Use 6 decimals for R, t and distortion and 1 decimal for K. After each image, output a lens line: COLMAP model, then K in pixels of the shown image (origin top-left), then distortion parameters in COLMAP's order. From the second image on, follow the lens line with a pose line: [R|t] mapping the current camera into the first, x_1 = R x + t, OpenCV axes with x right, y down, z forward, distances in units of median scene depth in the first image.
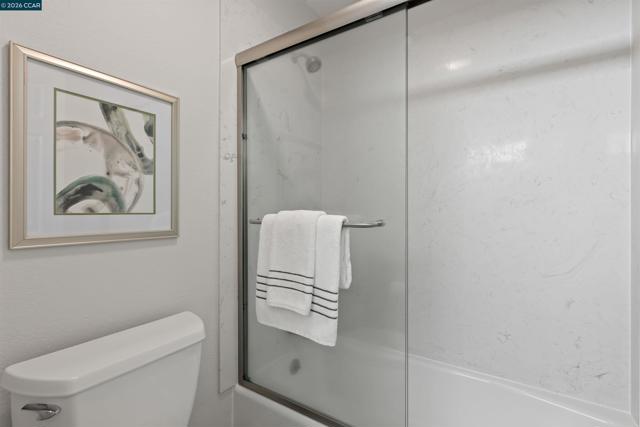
lens RADIAL K [[298.1, 0, 322.6], [0, 298.1, 209.1], [0, 0, 1]] dist [-0.002470, 0.000003]
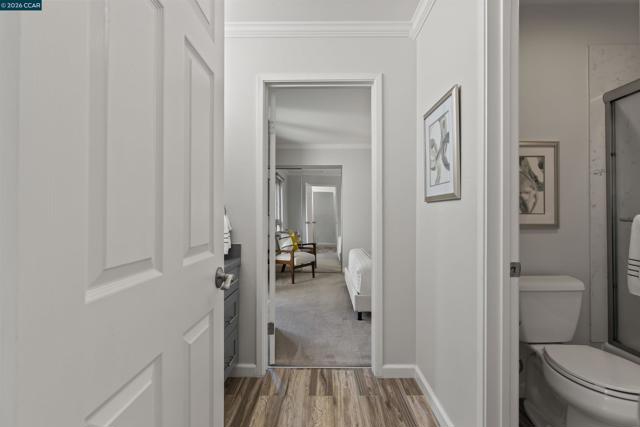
lens RADIAL K [[295.8, 0, 320.0], [0, 295.8, 213.5], [0, 0, 1]] dist [-0.001867, -0.000248]
pose [[0.537558, -0.003263, -0.843221, 0.163131], [0.007599, 0.999971, 0.000974, 0.002416], [0.843193, -0.006931, 0.537567, -0.933328]]
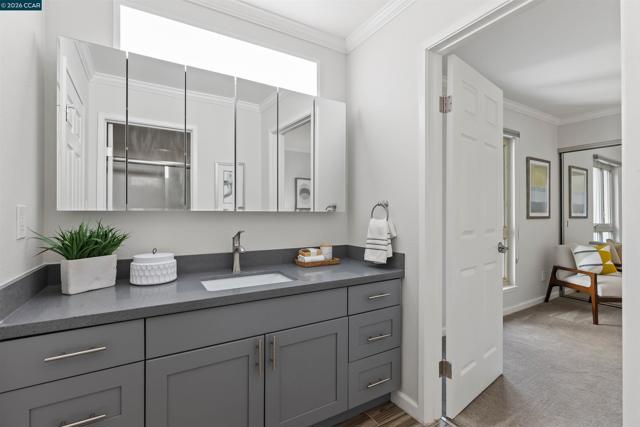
lens RADIAL K [[298.1, 0, 322.6], [0, 298.1, 209.1], [0, 0, 1]] dist [-0.002470, 0.000003]
pose [[-0.422947, -0.011566, -0.906081, 0.072871], [-0.000511, 0.999921, -0.012525, -0.011117], [0.906154, -0.004834, -0.422920, -0.533341]]
